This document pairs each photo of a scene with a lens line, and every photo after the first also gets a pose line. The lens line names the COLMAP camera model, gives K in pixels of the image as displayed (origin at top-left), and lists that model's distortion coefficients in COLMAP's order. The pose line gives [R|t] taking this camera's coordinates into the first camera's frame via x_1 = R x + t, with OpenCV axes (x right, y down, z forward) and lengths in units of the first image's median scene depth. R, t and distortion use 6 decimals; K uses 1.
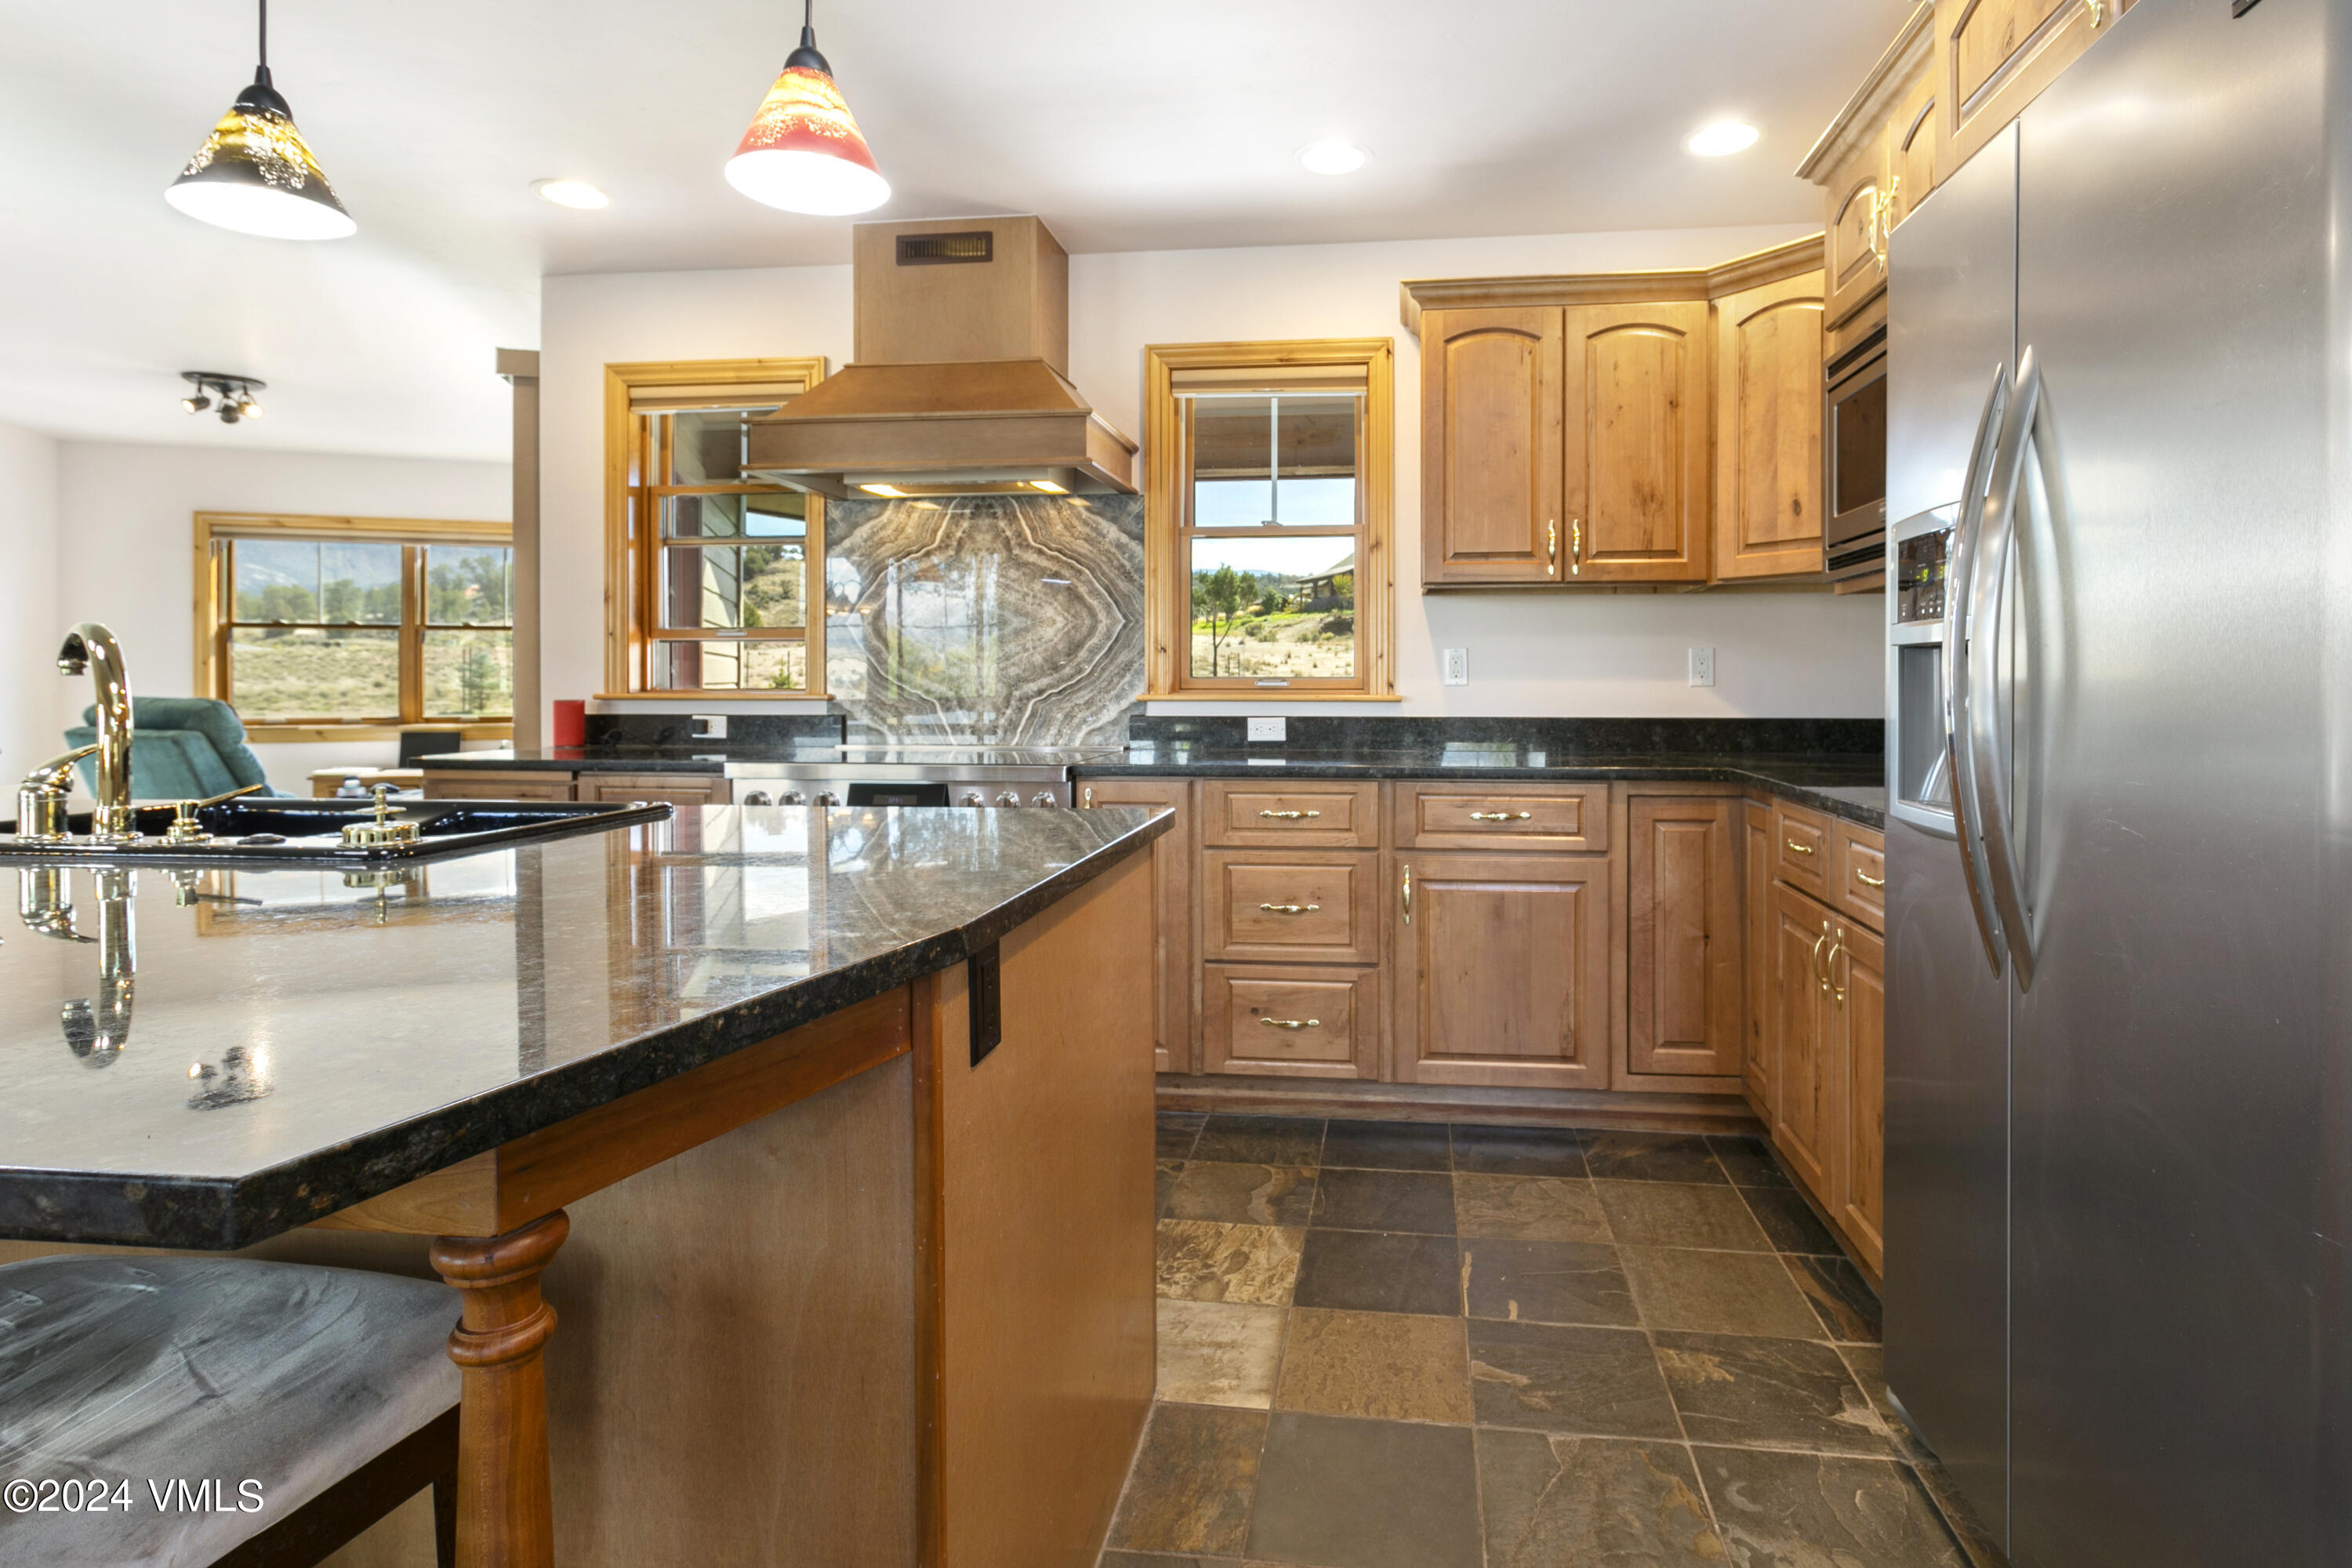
lens RADIAL K [[1198.4, 0, 1274.5], [0, 1198.4, 673.3], [0, 0, 1]] dist [-0.001373, 0.000079]
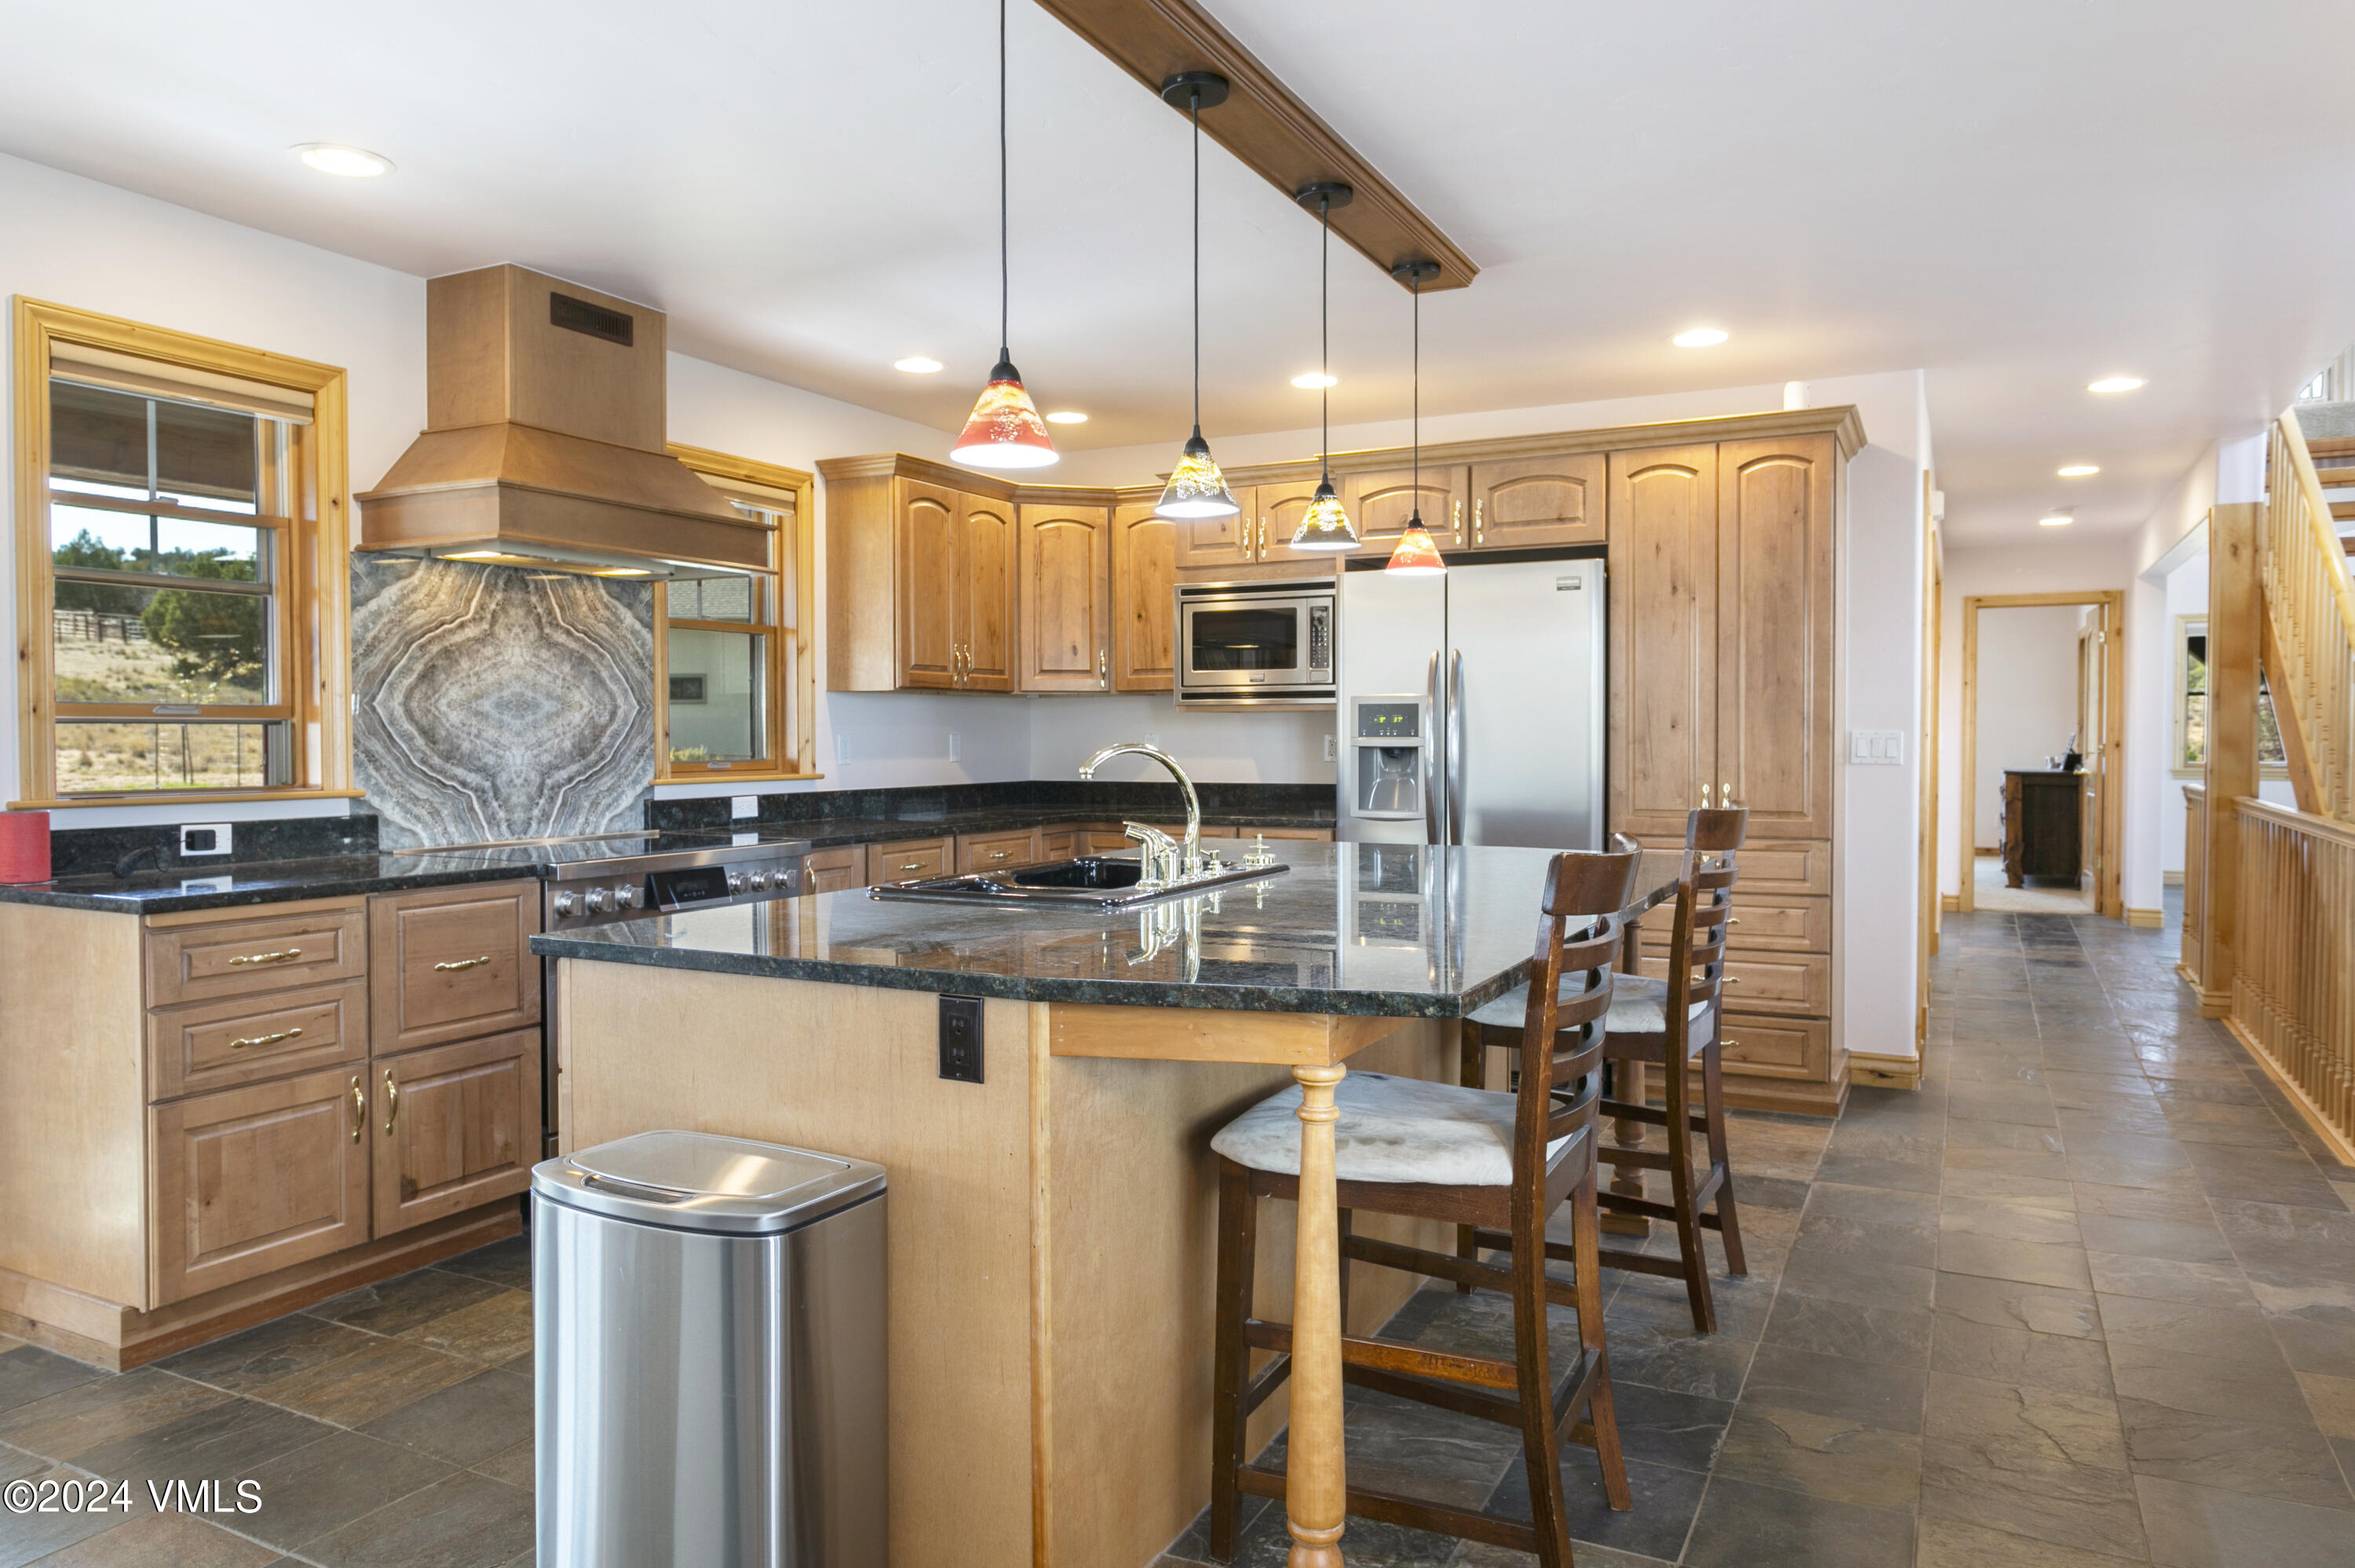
lens RADIAL K [[1548.9, 0, 1177.5], [0, 1548.9, 784.0], [0, 0, 1]] dist [-0.006374, 0.000533]
pose [[0.351373, -0.028970, 0.935787, -1.185745], [-0.000597, 0.999514, 0.031167, -0.019697], [-0.936235, -0.011510, 0.351185, 0.113468]]
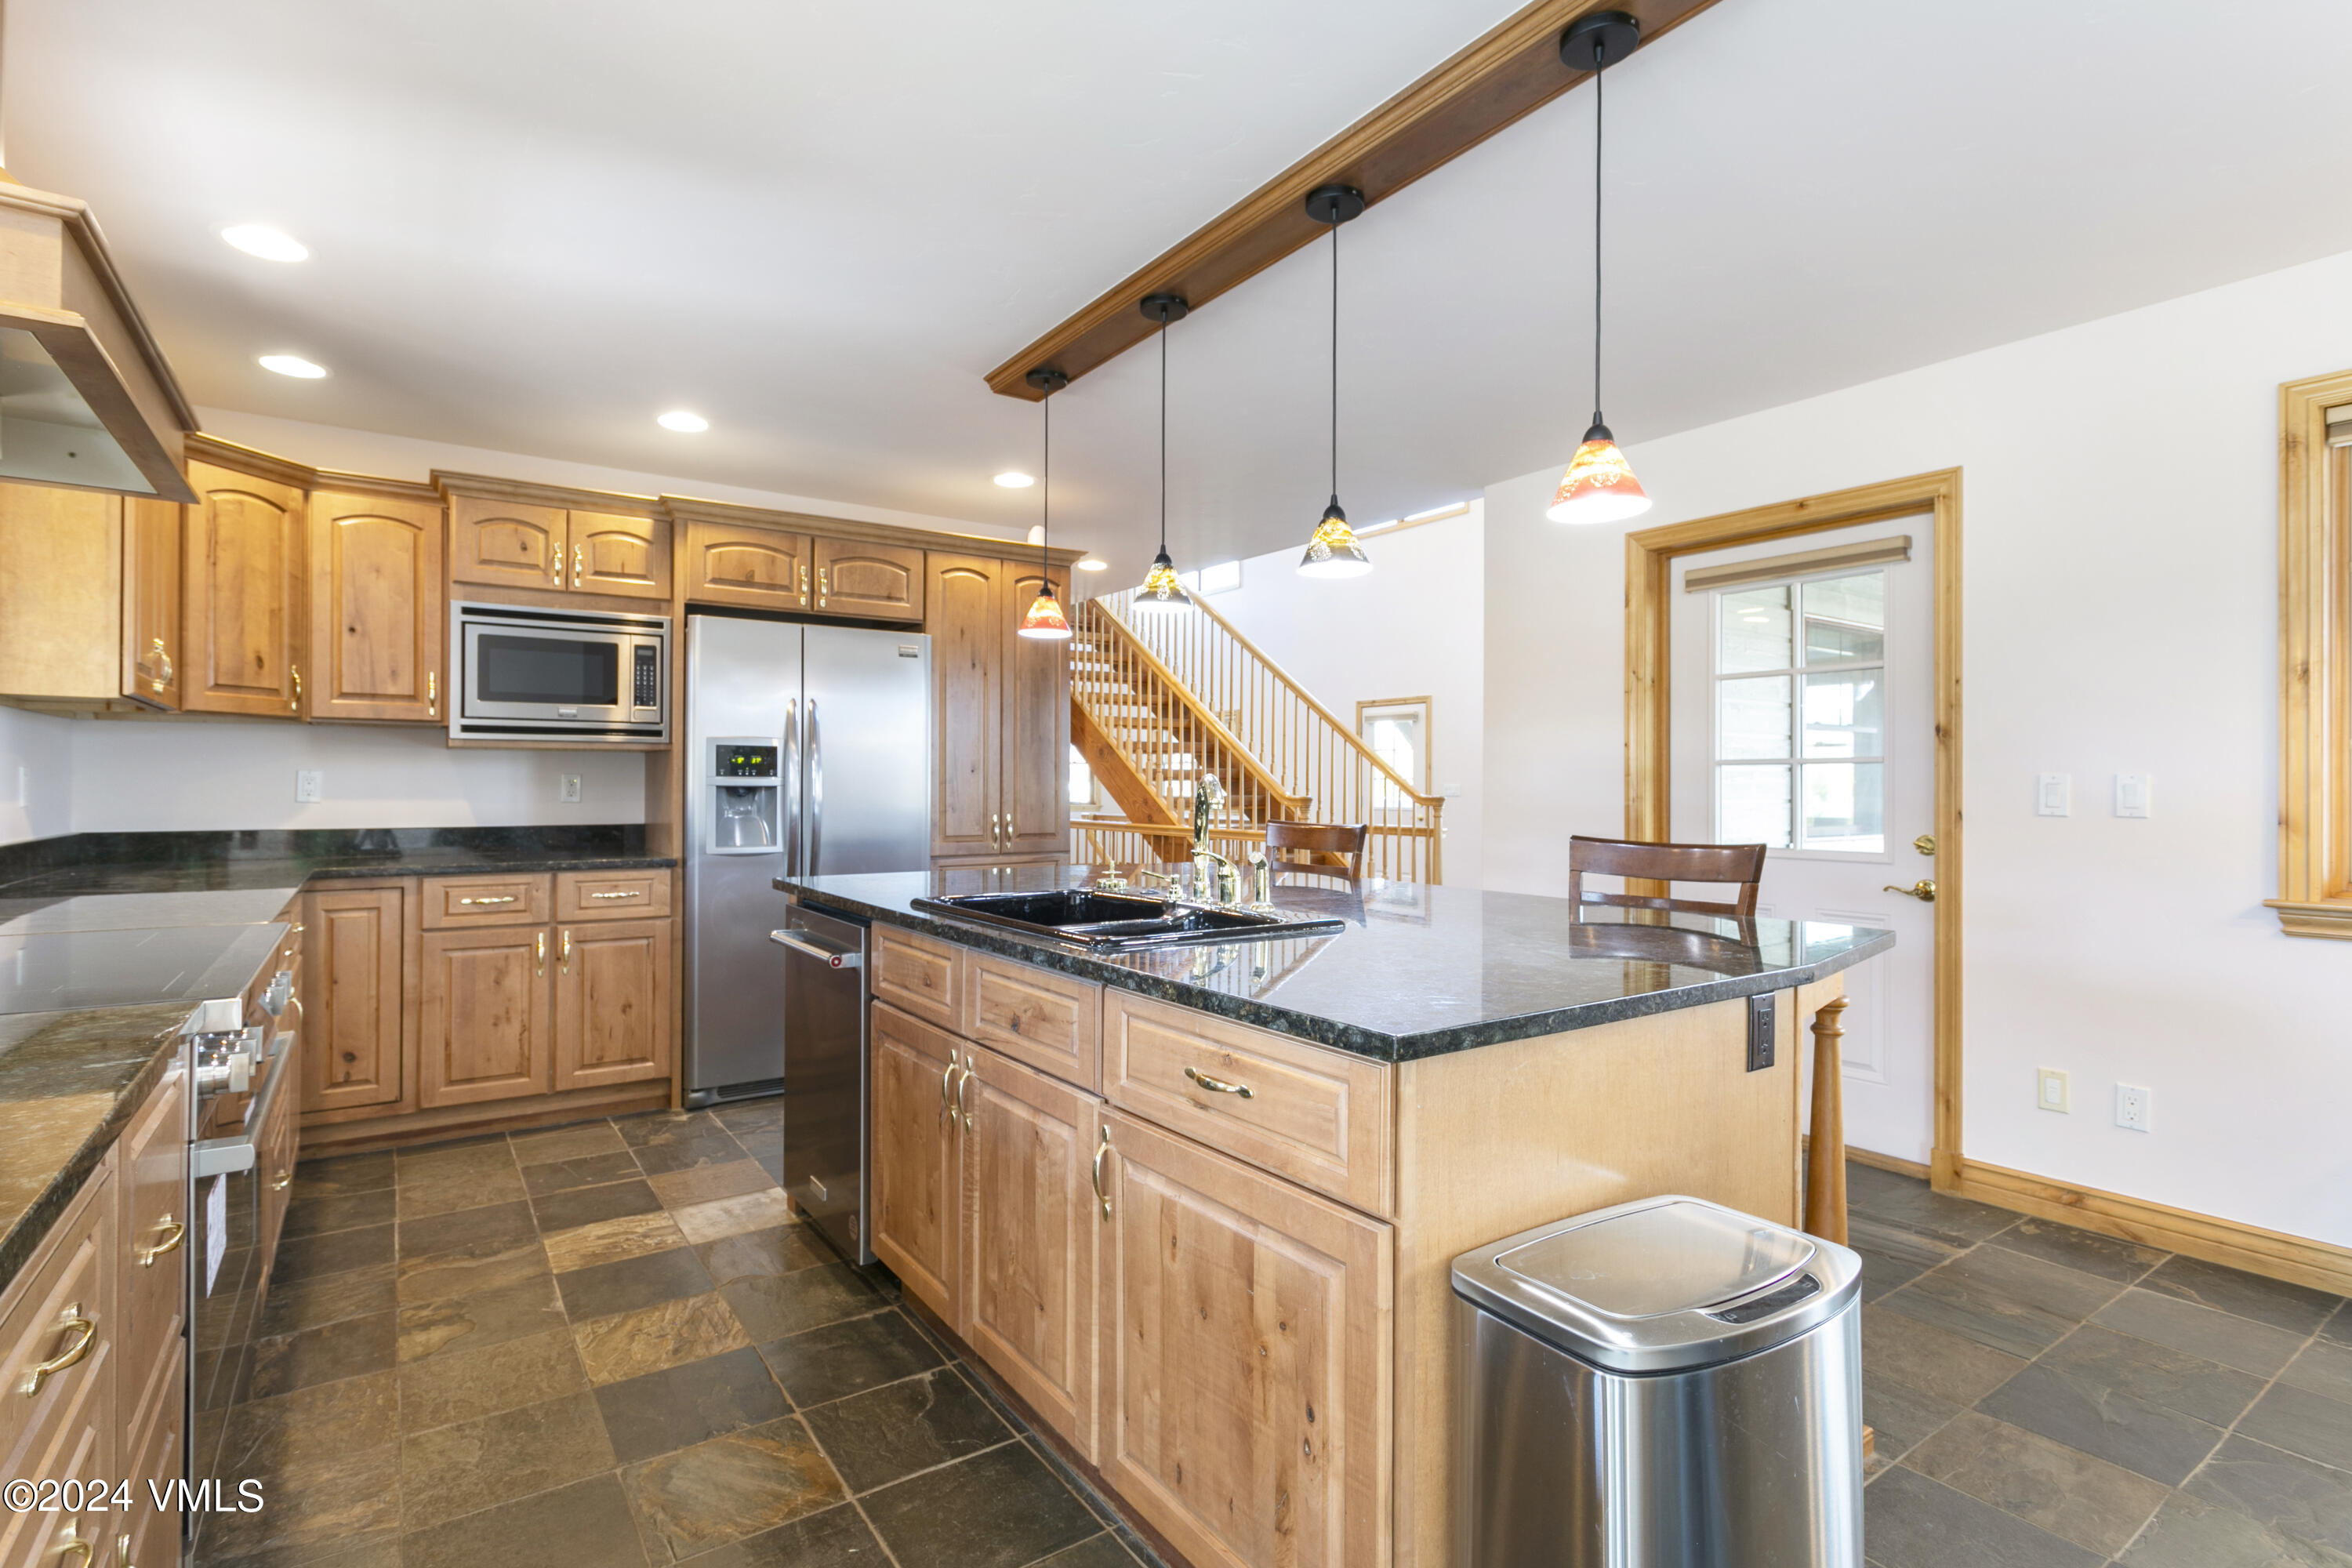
lens RADIAL K [[1141.9, 0, 1168.3], [0, 1141.9, 780.1], [0, 0, 1]] dist [0.009370, 0.000168]
pose [[-0.655100, 0.002888, 0.755537, -0.887875], [-0.004519, 0.999960, -0.007740, -0.008256], [-0.755529, -0.008484, -0.655061, 0.865634]]
